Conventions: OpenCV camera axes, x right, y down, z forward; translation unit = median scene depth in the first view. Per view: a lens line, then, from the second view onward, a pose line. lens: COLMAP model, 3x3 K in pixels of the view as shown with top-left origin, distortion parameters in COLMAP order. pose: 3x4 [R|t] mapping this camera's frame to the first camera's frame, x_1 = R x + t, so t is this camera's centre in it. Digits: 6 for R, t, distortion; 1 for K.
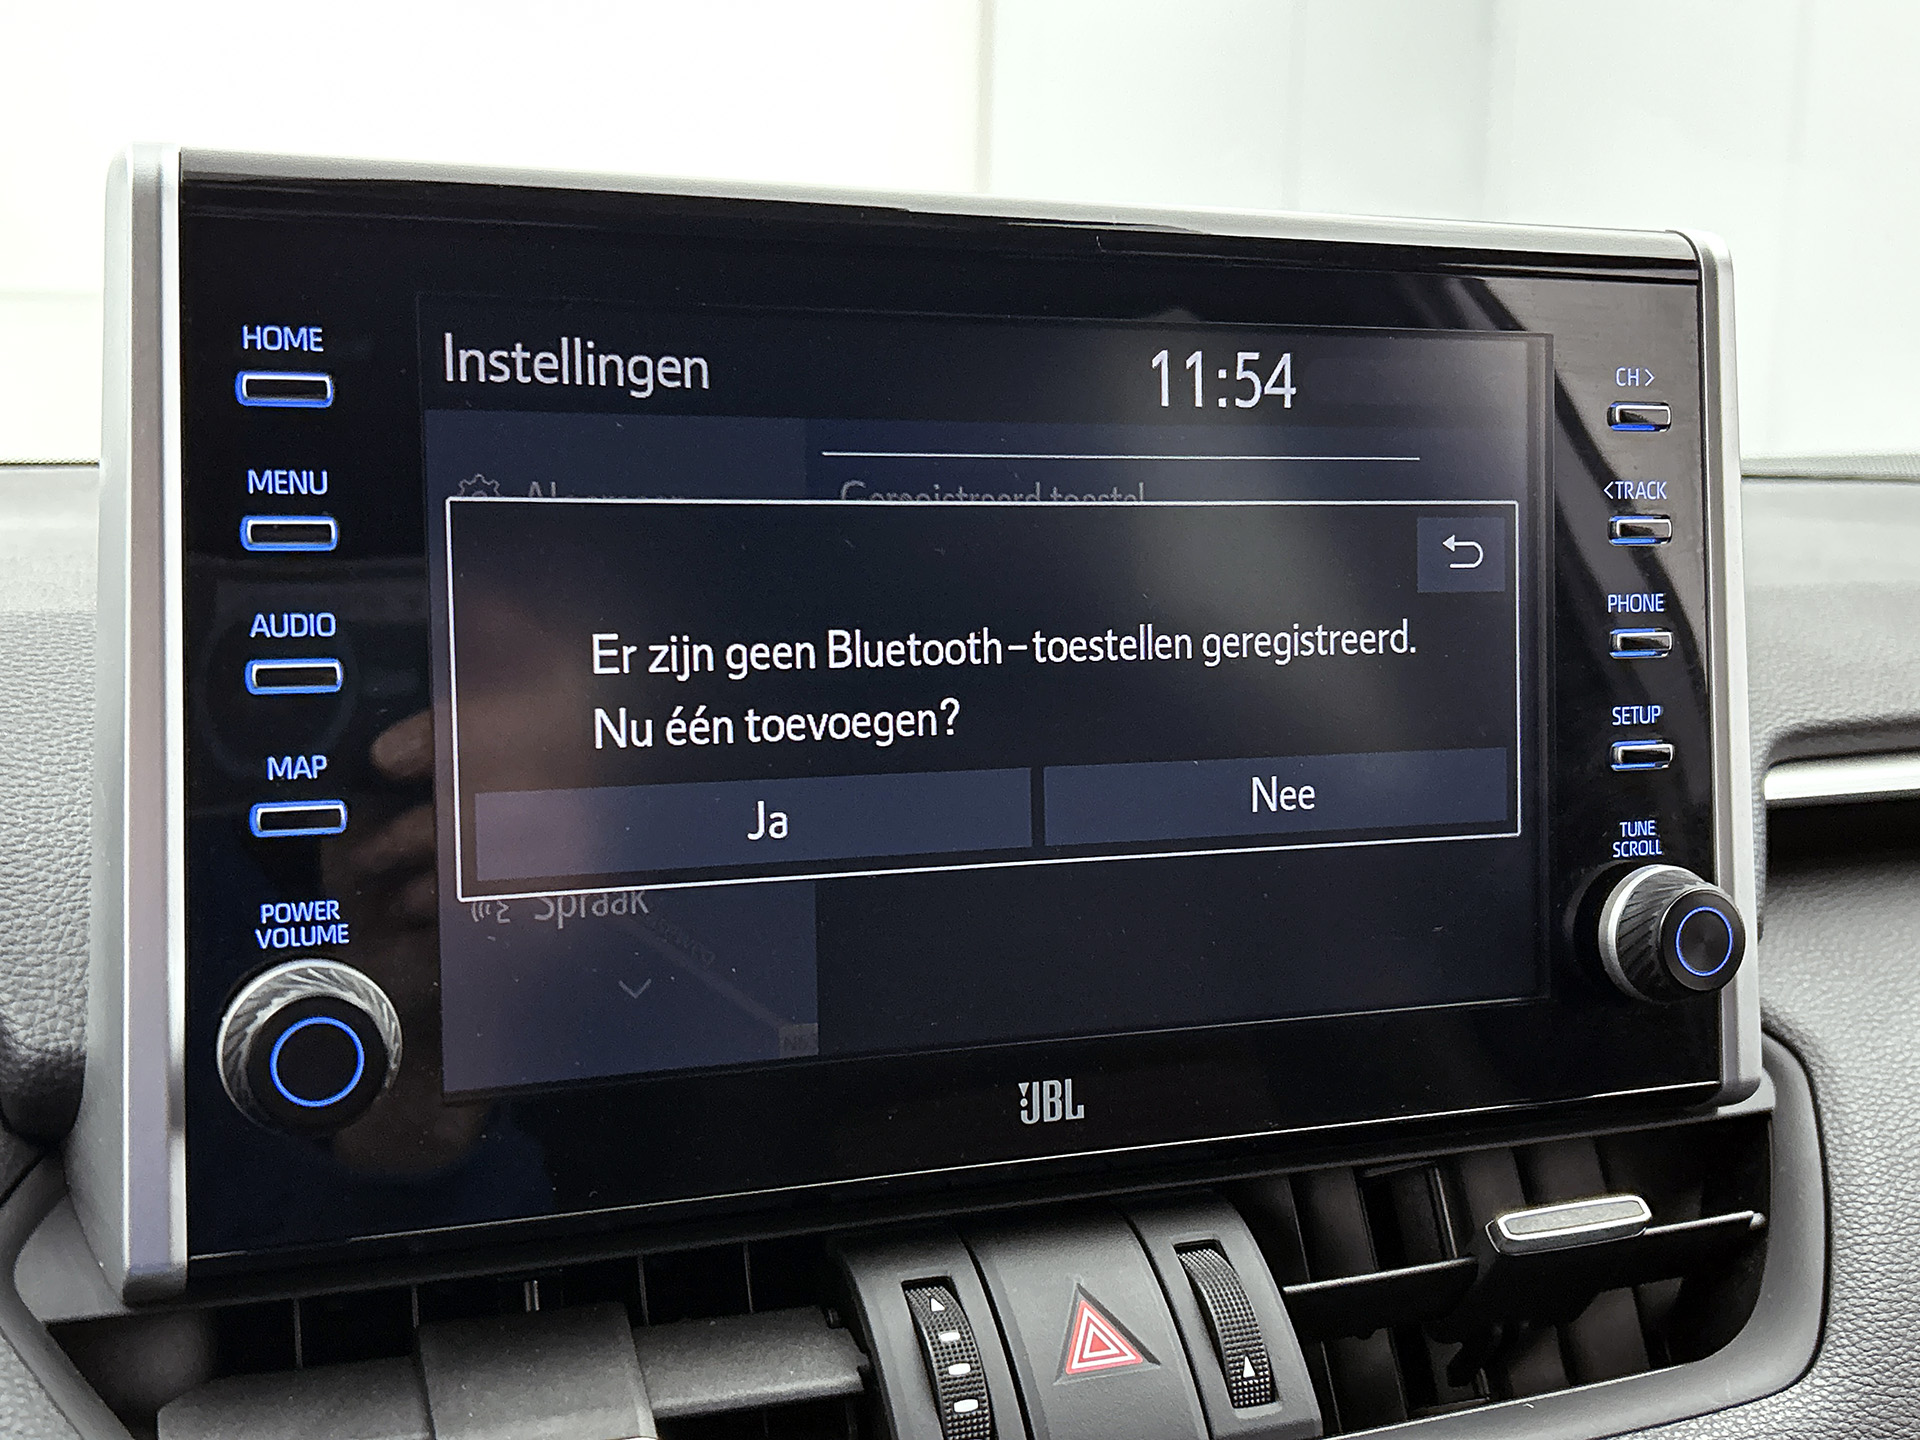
lens RADIAL K [[2158.7, 0, 964.3], [0, 2158.7, 702.5], [0, 0, 1]] dist [0.013362, -0.024480]
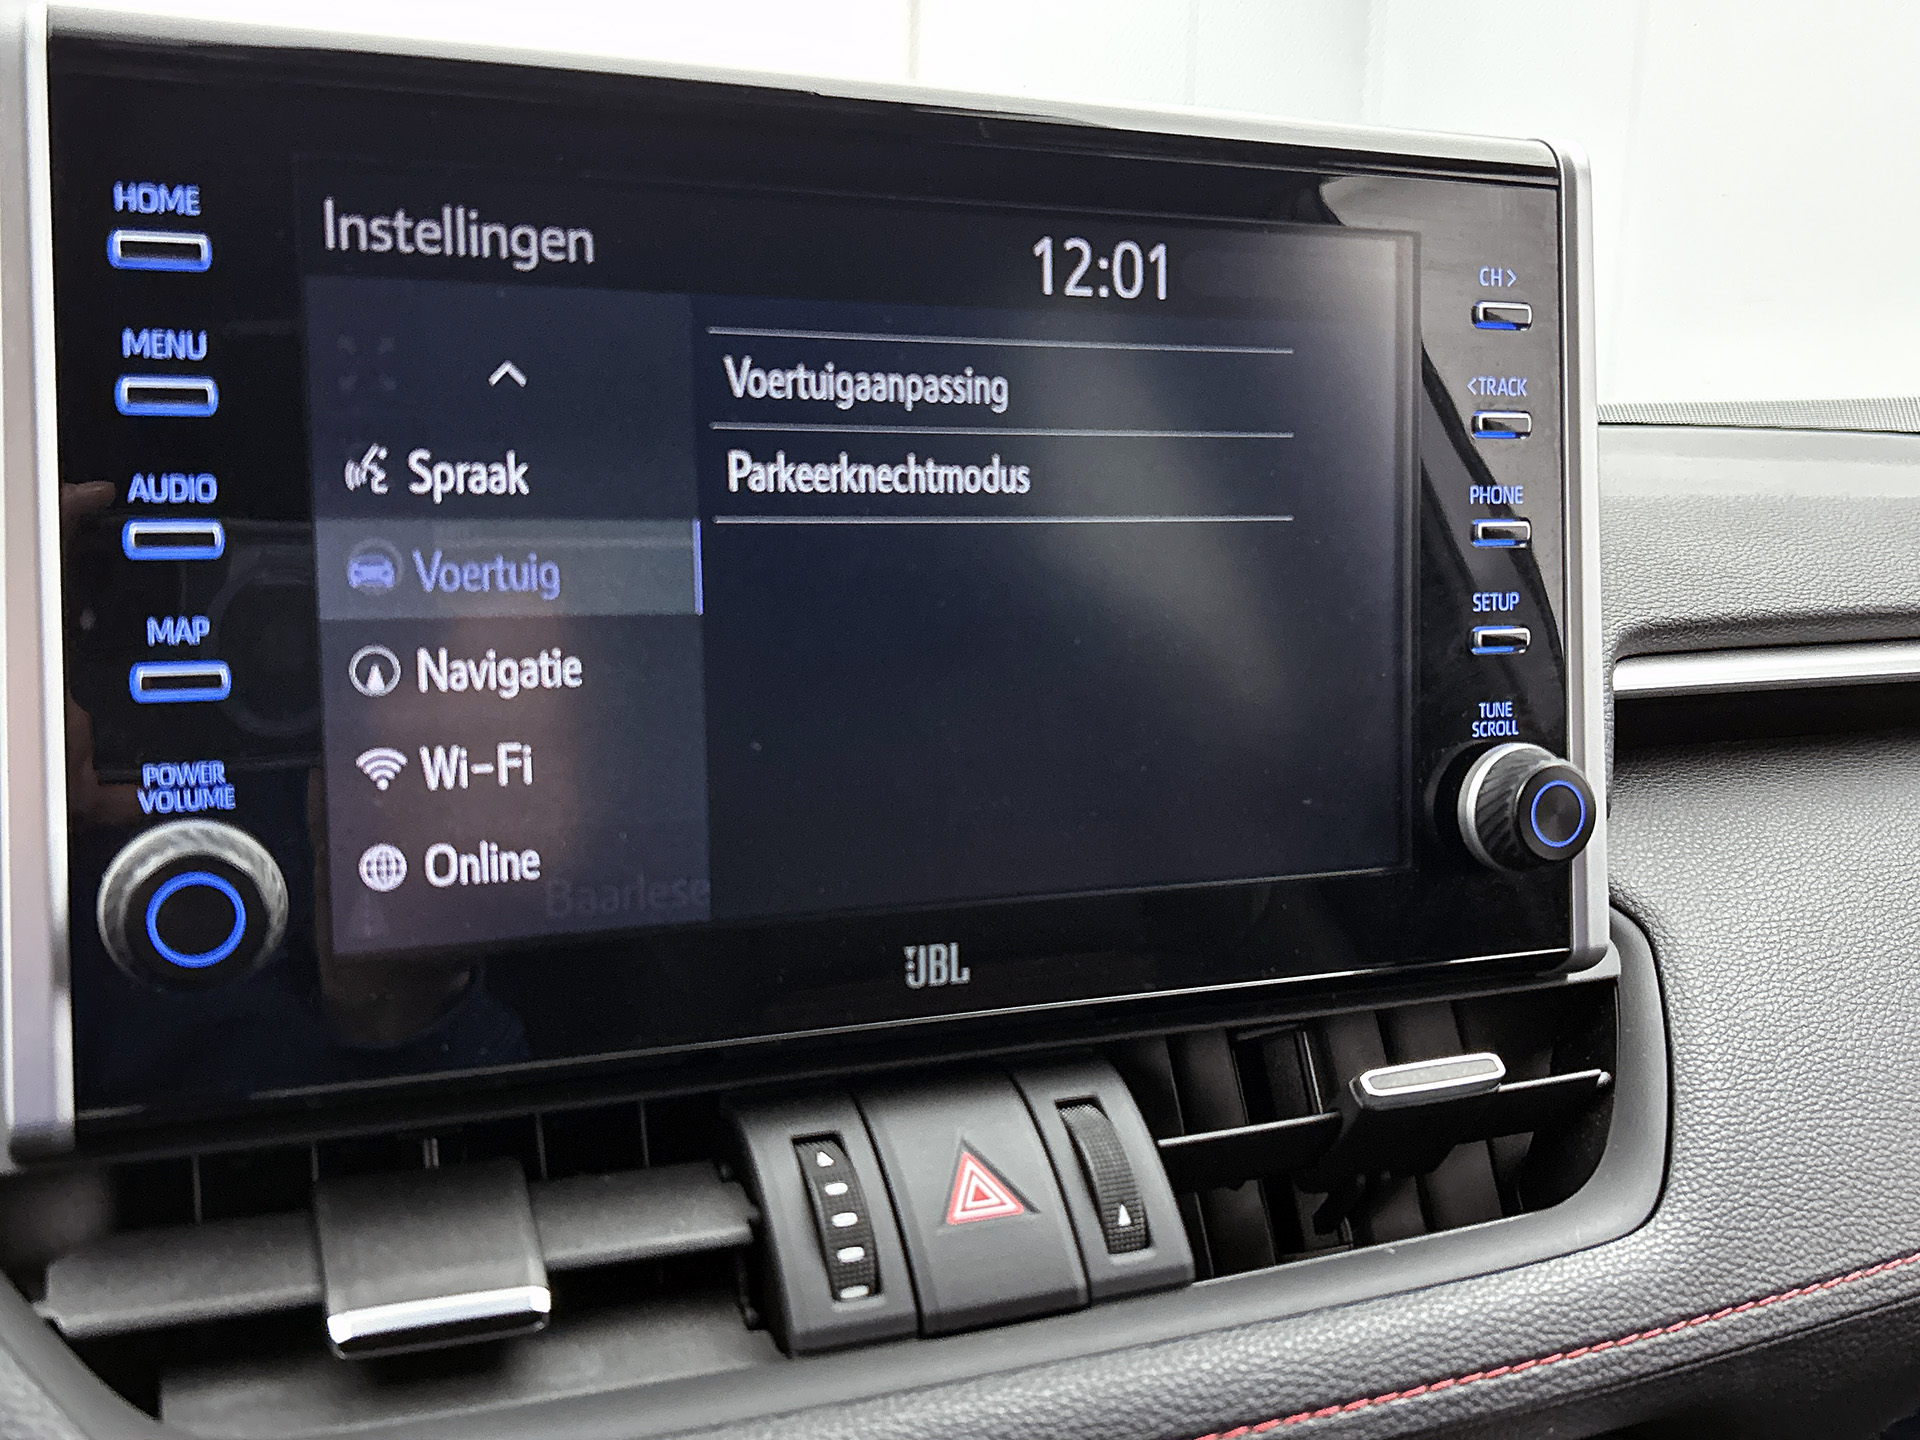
lens RADIAL K [[1886.0, 0, 960.0], [0, 1886.0, 720.0], [0, 0, 1]] dist [0.053591, -0.127262]
pose [[0.999570, -0.000898, 0.029310, 0.024574], [-0.000046, 0.999482, 0.032182, 0.036530], [-0.029323, -0.032169, 0.999052, 0.090167]]
